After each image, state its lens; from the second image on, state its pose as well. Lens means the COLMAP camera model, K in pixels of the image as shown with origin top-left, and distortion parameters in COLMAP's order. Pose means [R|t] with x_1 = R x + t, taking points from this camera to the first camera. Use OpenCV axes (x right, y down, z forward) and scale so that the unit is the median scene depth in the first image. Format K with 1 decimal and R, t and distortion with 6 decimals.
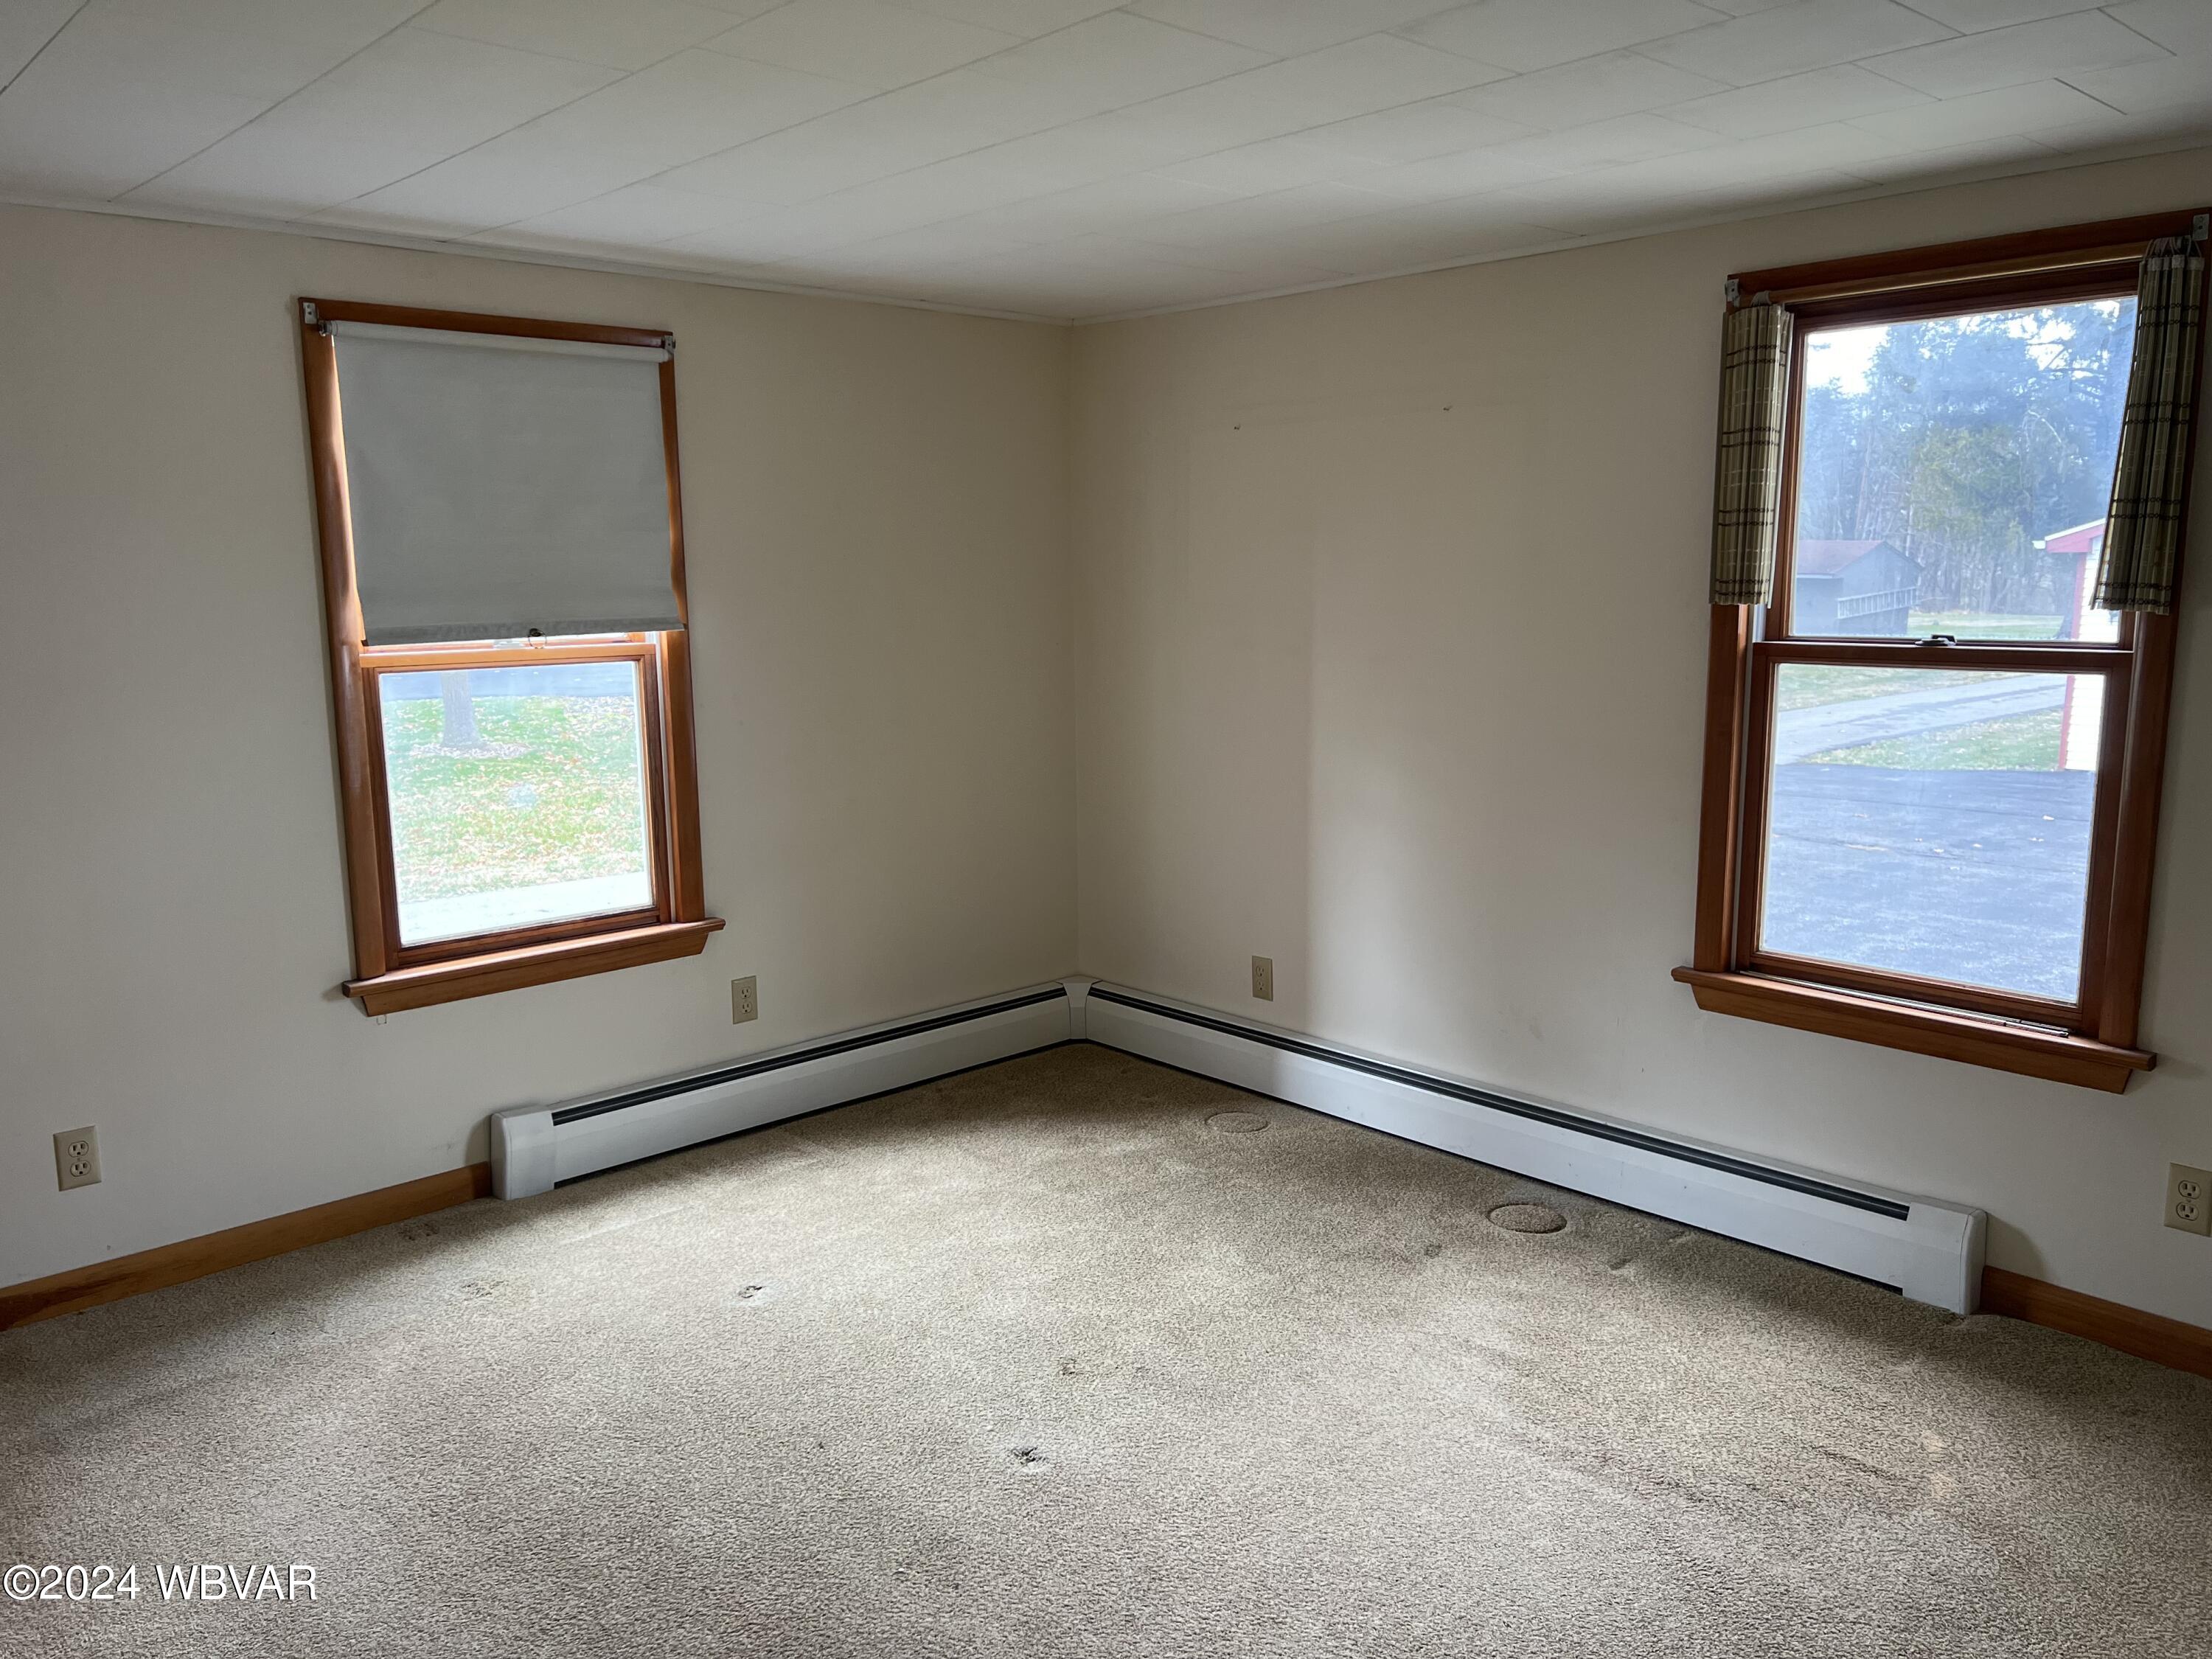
lens RADIAL K [[1662.8, 0, 1099.9], [0, 1662.8, 838.5], [0, 0, 1]] dist [0.071067, -0.085967]
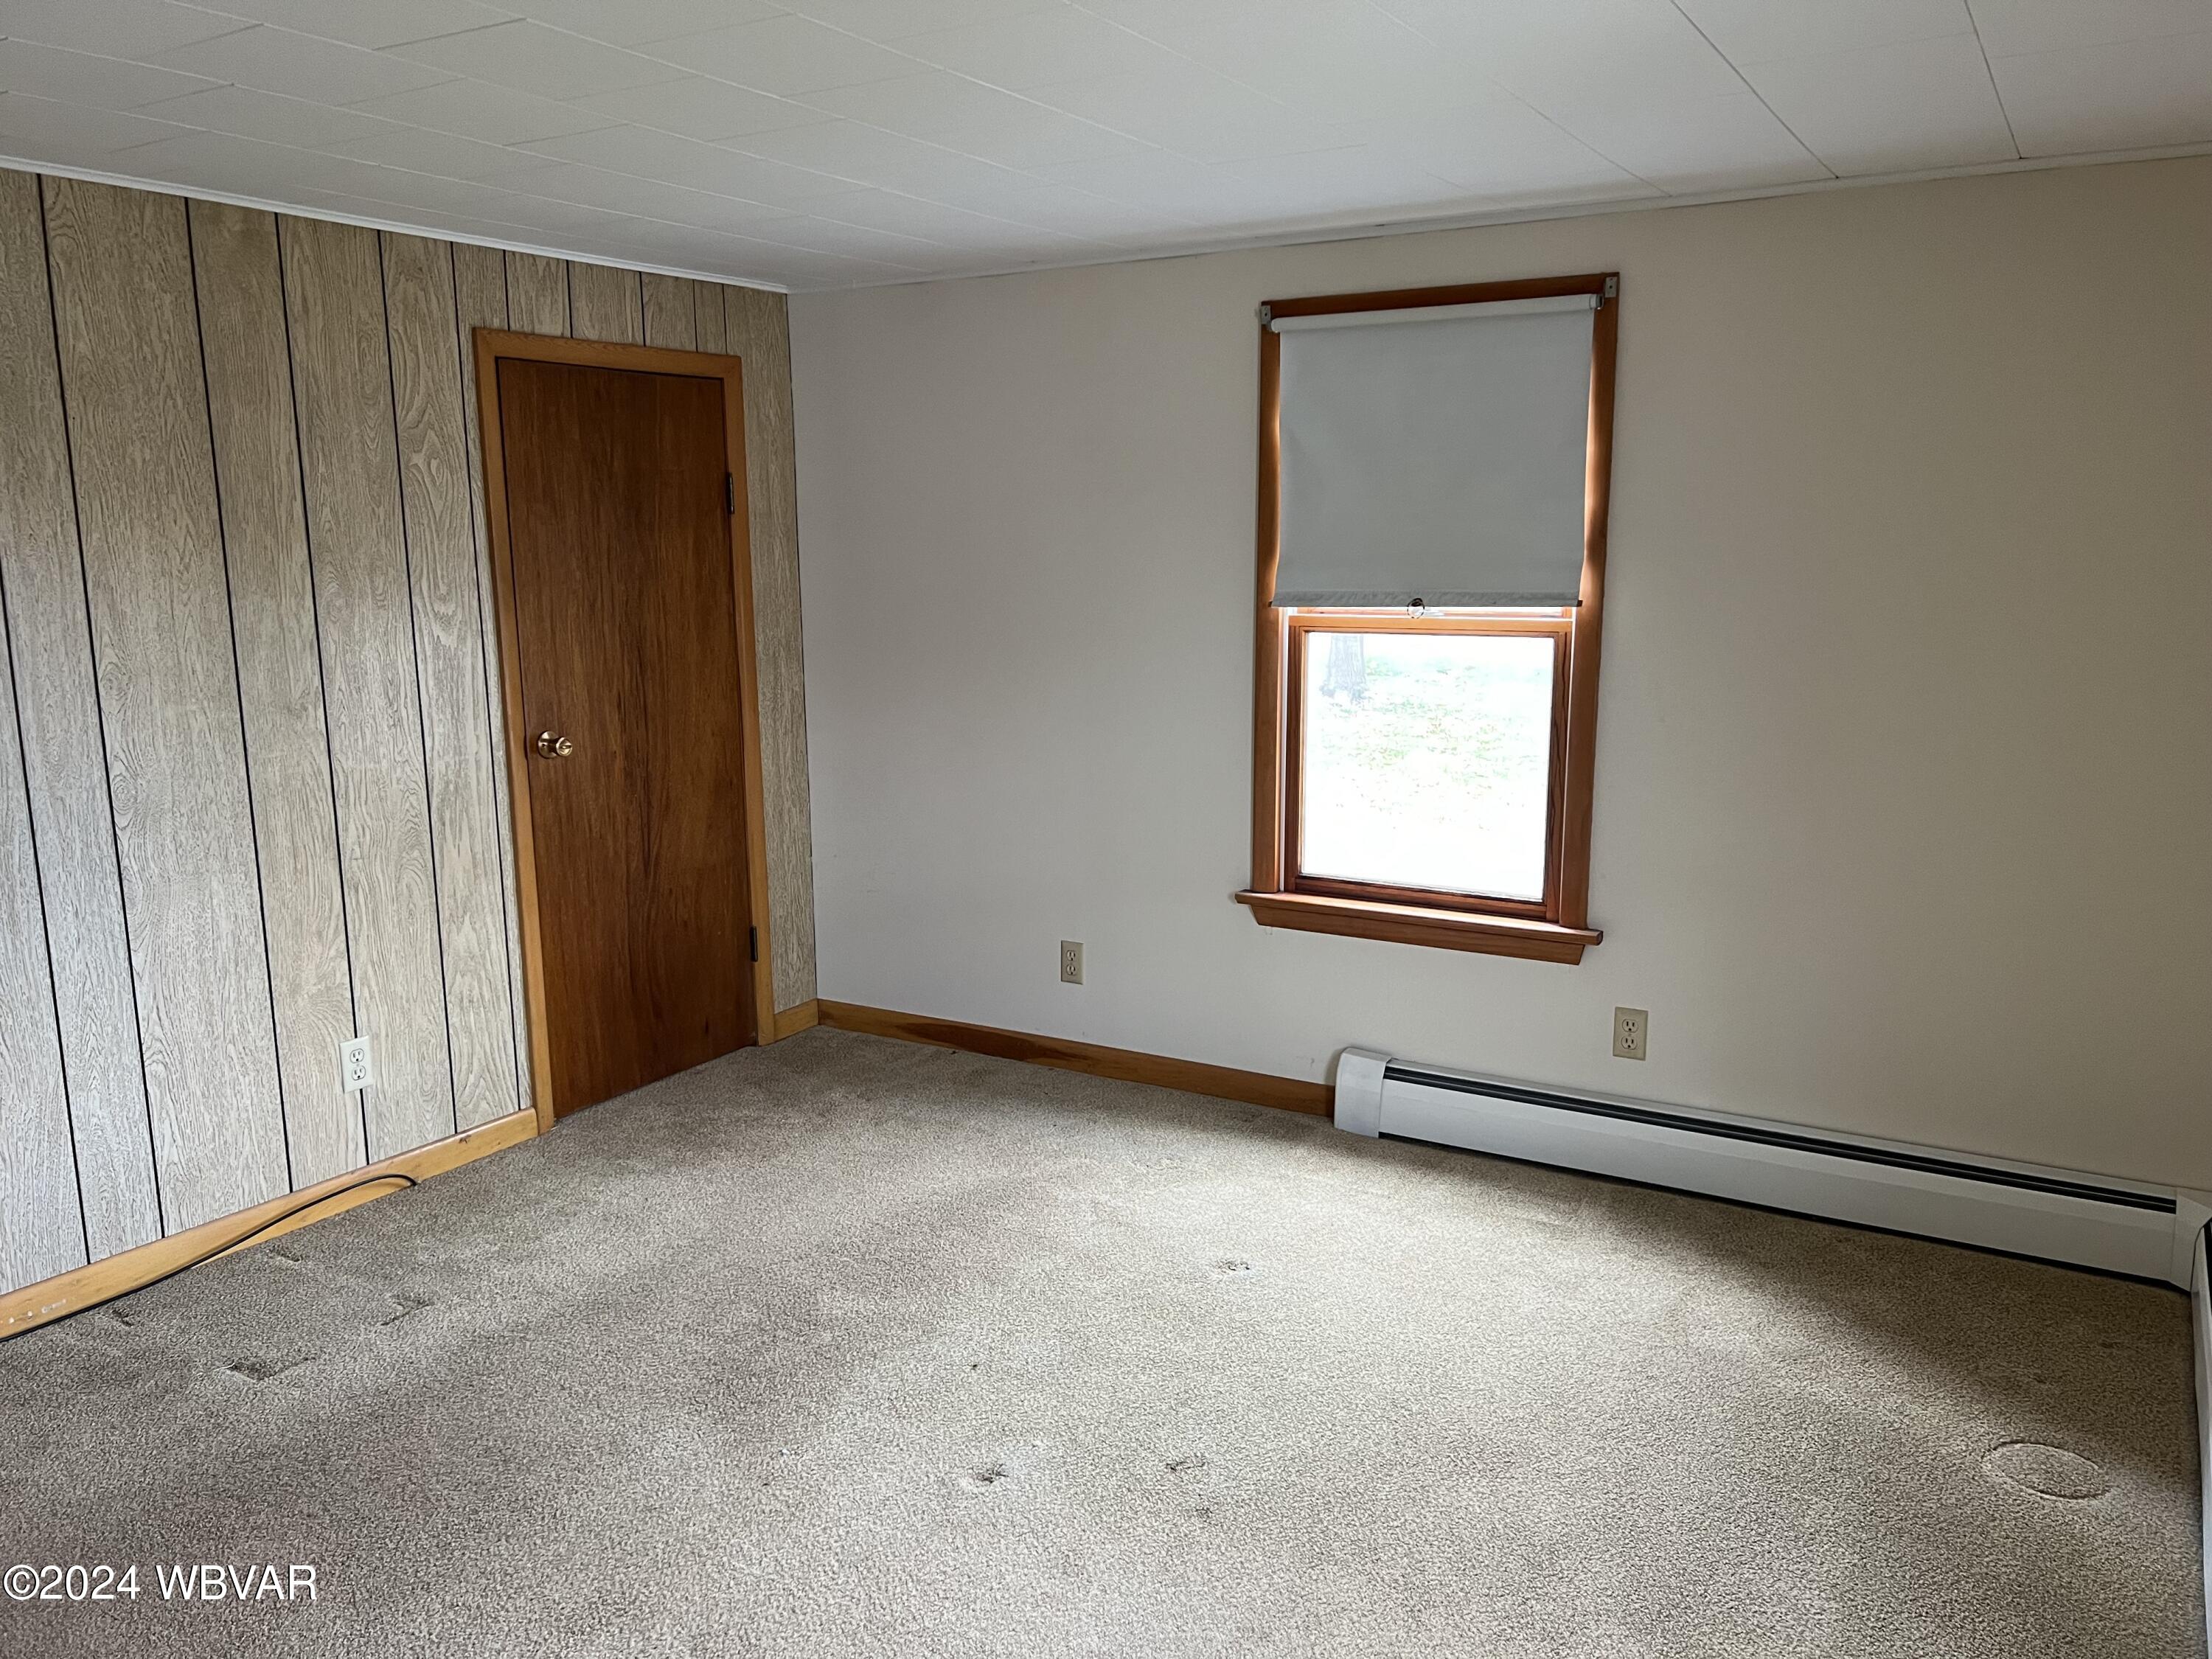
lens RADIAL K [[1662.8, 0, 1099.9], [0, 1662.8, 838.5], [0, 0, 1]] dist [0.071067, -0.085967]
pose [[0.279644, 0.189635, -0.941189, 0.579313], [-0.153214, 0.976551, 0.151238, -0.104572], [0.947800, 0.101911, 0.302142, 0.515935]]
